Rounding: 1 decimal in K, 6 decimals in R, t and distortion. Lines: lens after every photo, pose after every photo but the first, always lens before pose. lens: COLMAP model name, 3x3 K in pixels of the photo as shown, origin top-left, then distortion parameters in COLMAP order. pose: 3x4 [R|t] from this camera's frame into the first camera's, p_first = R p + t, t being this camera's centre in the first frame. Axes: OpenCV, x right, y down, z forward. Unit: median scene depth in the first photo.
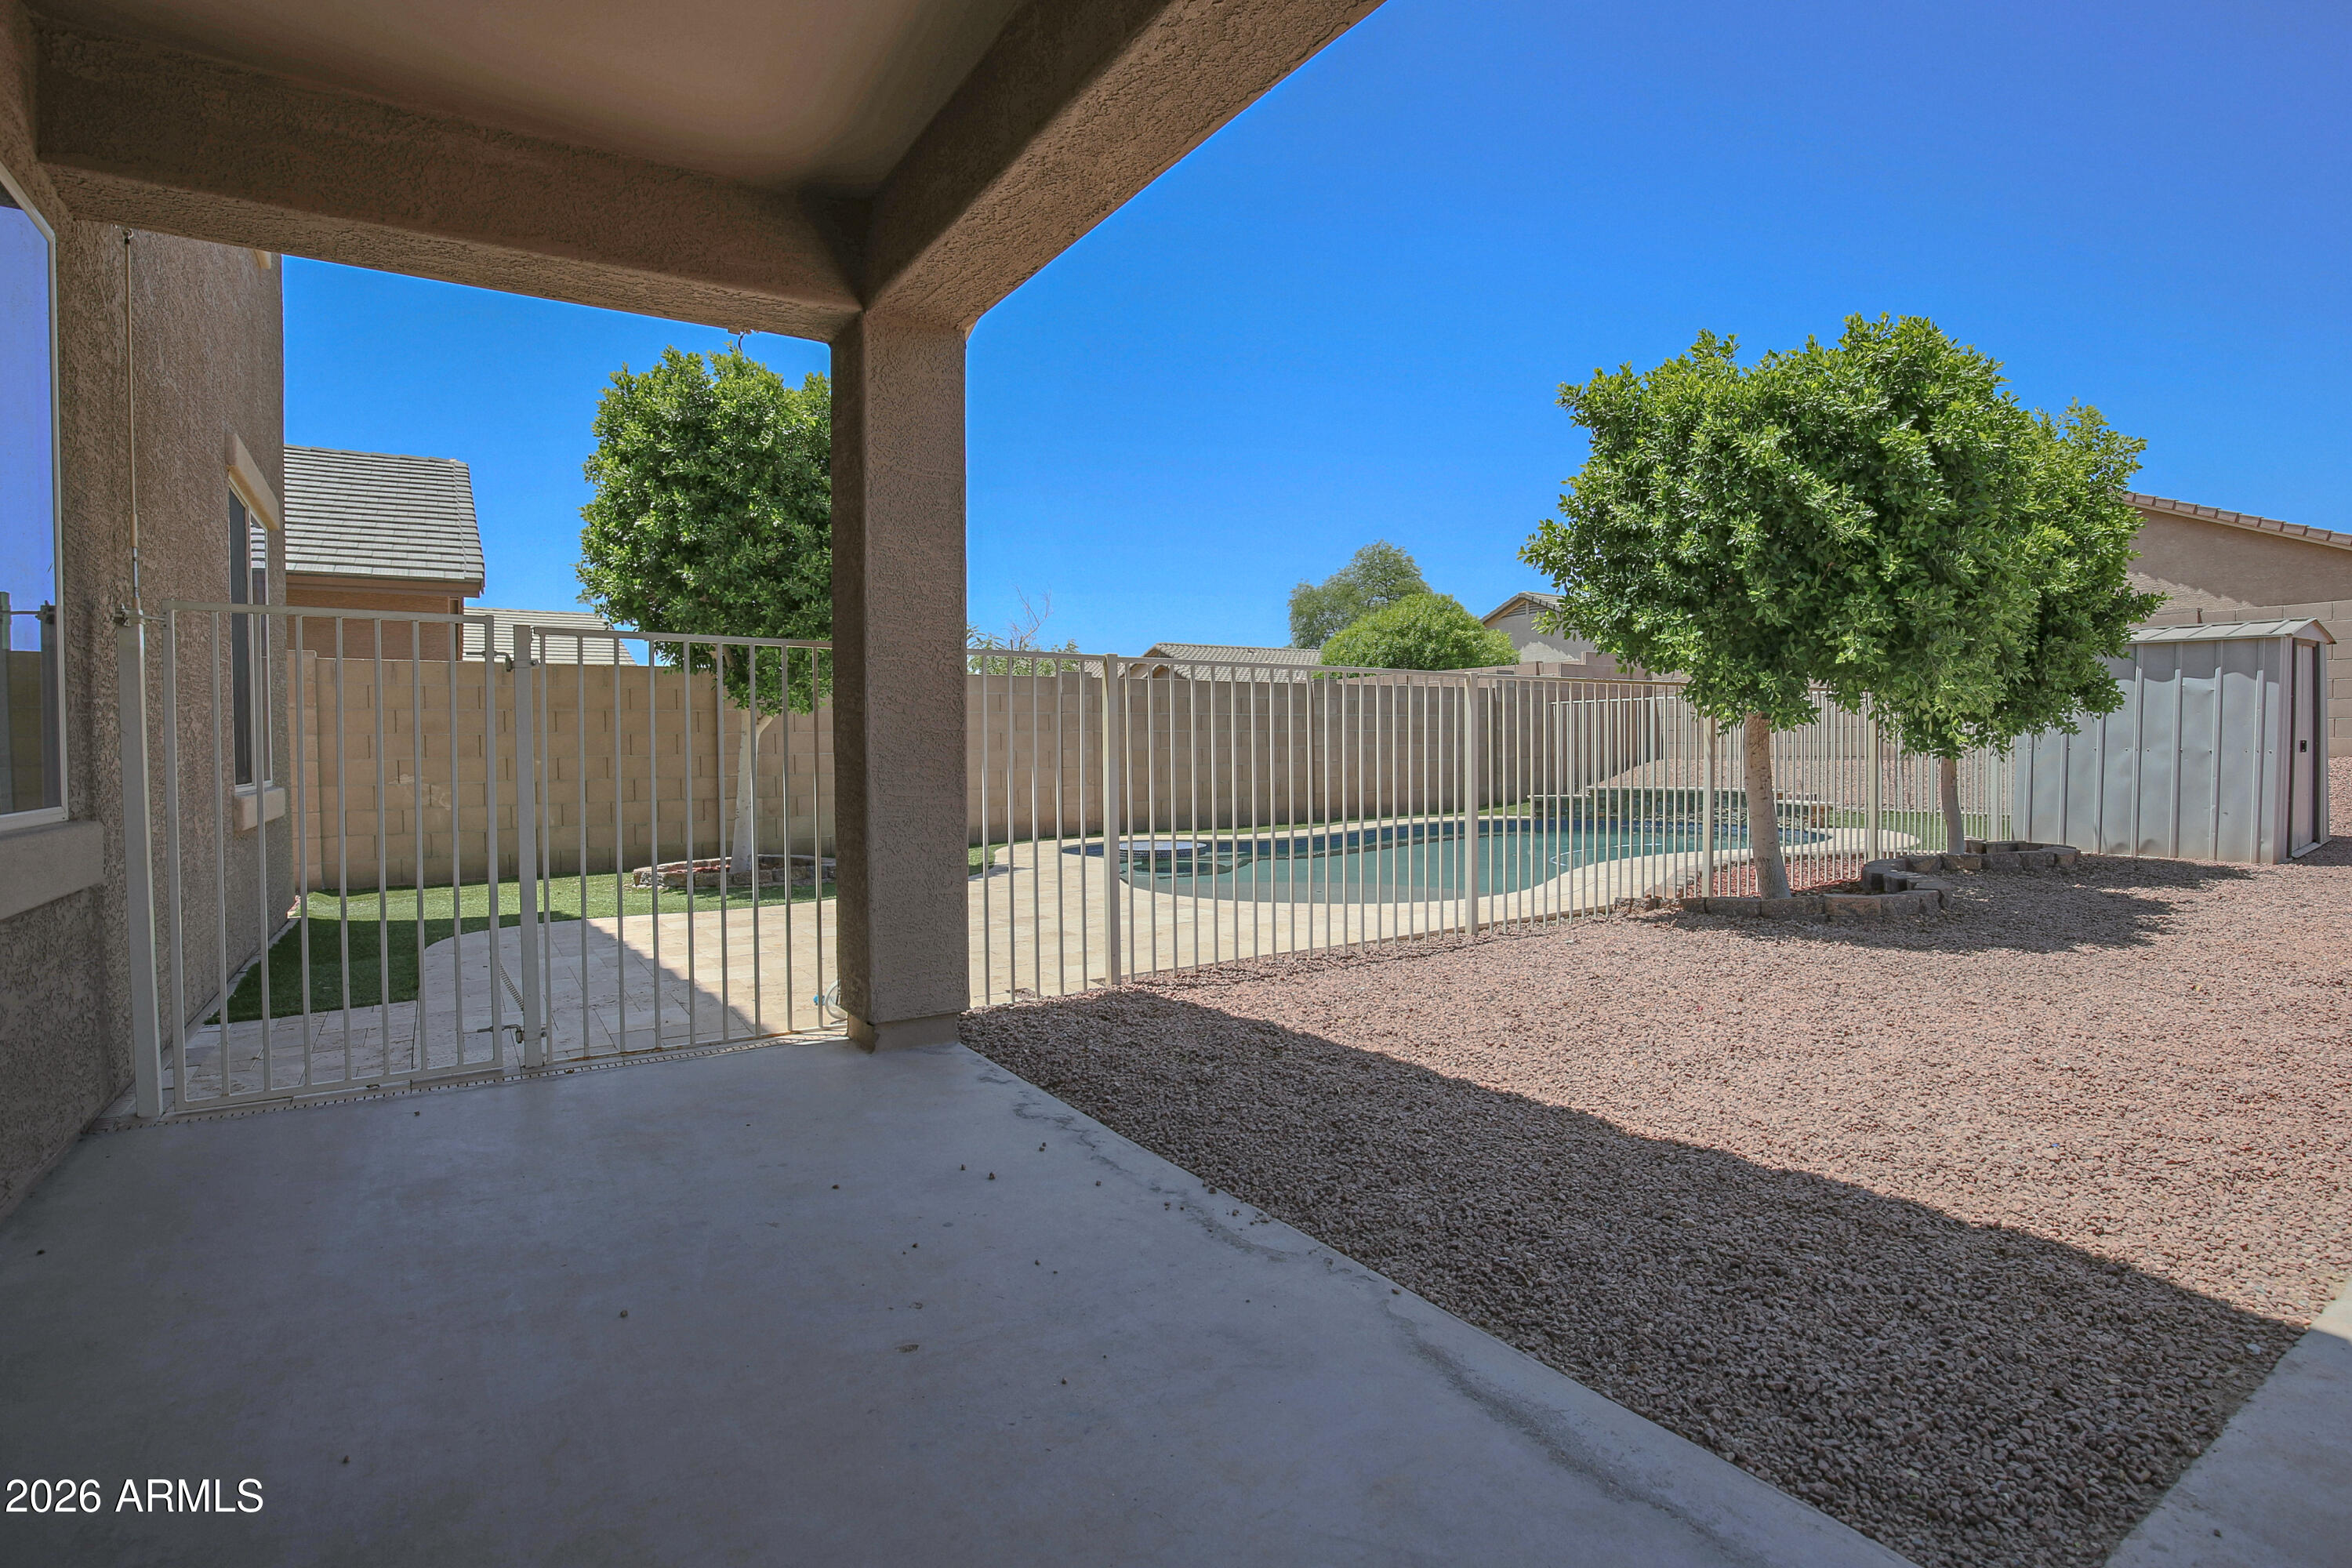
lens RADIAL K [[1136.4, 0, 1176.9], [0, 1136.4, 767.5], [0, 0, 1]] dist [-0.032261, 0.001682]
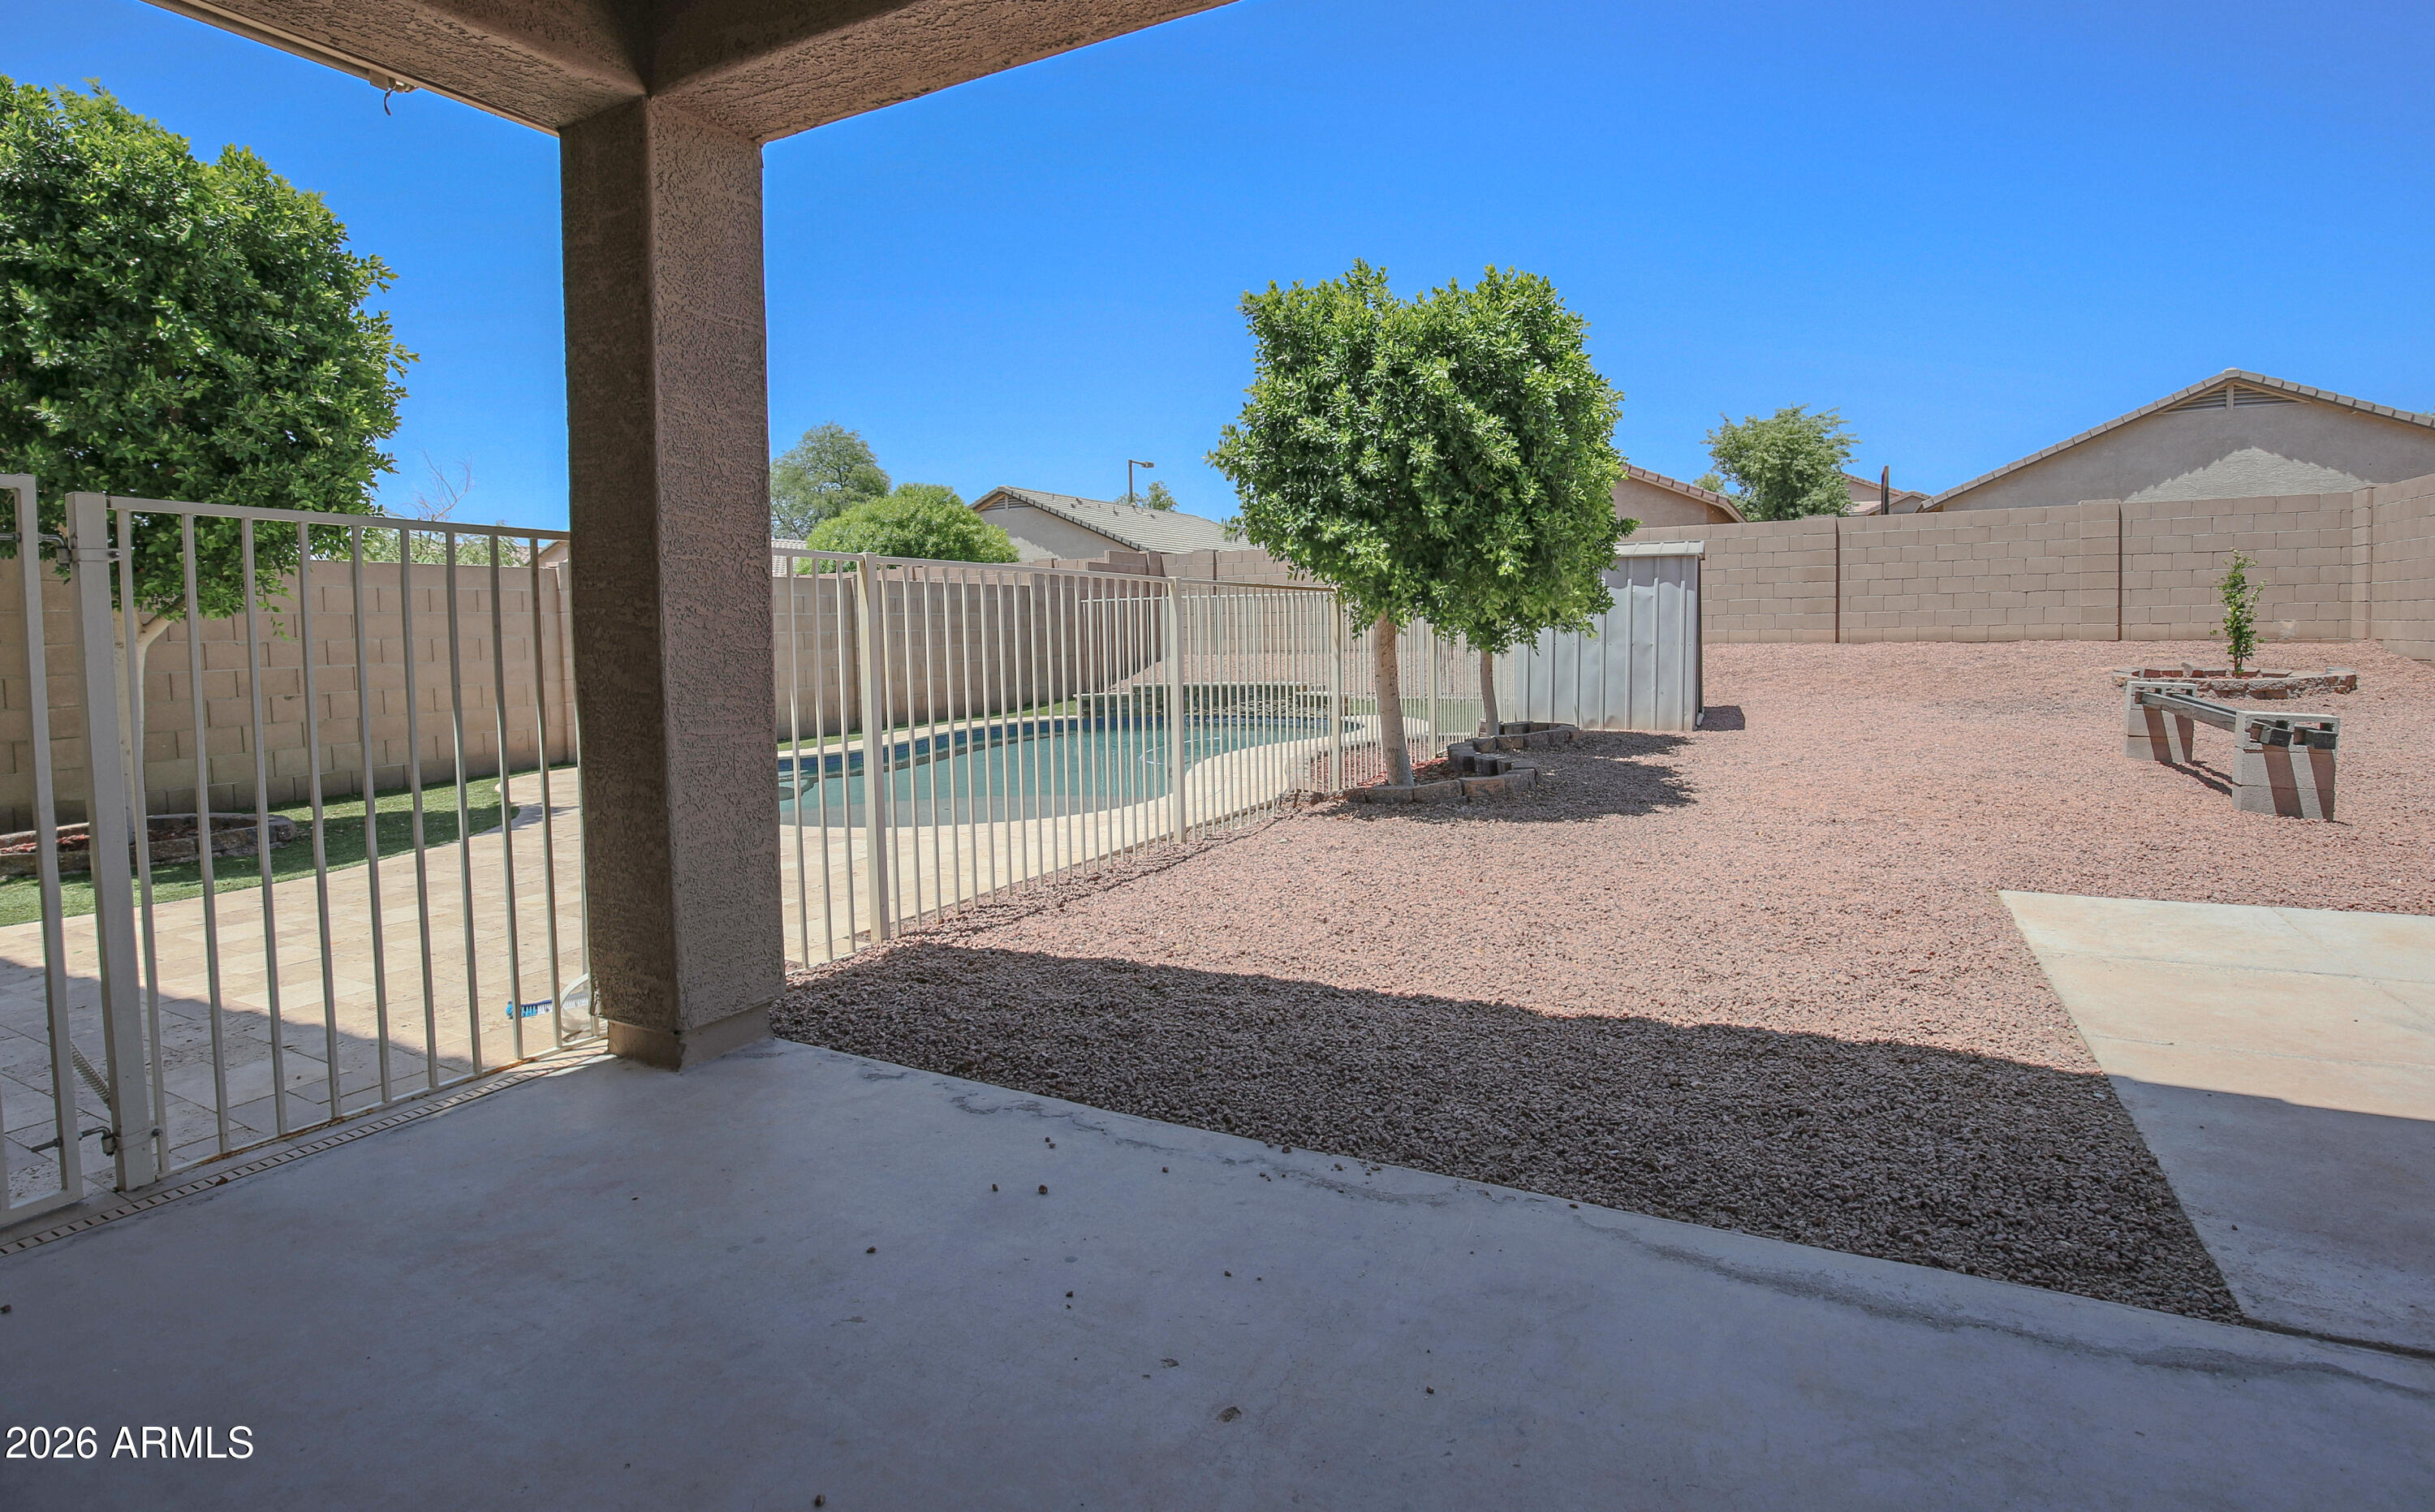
lens RADIAL K [[1181.9, 0, 1225.1], [0, 1181.9, 684.8], [0, 0, 1]] dist [-0.032424, 0.001858]
pose [[0.876481, -0.028852, 0.480572, -0.223311], [0.020657, 0.999537, 0.022334, -0.013855], [-0.480994, -0.009648, 0.876671, 0.088404]]
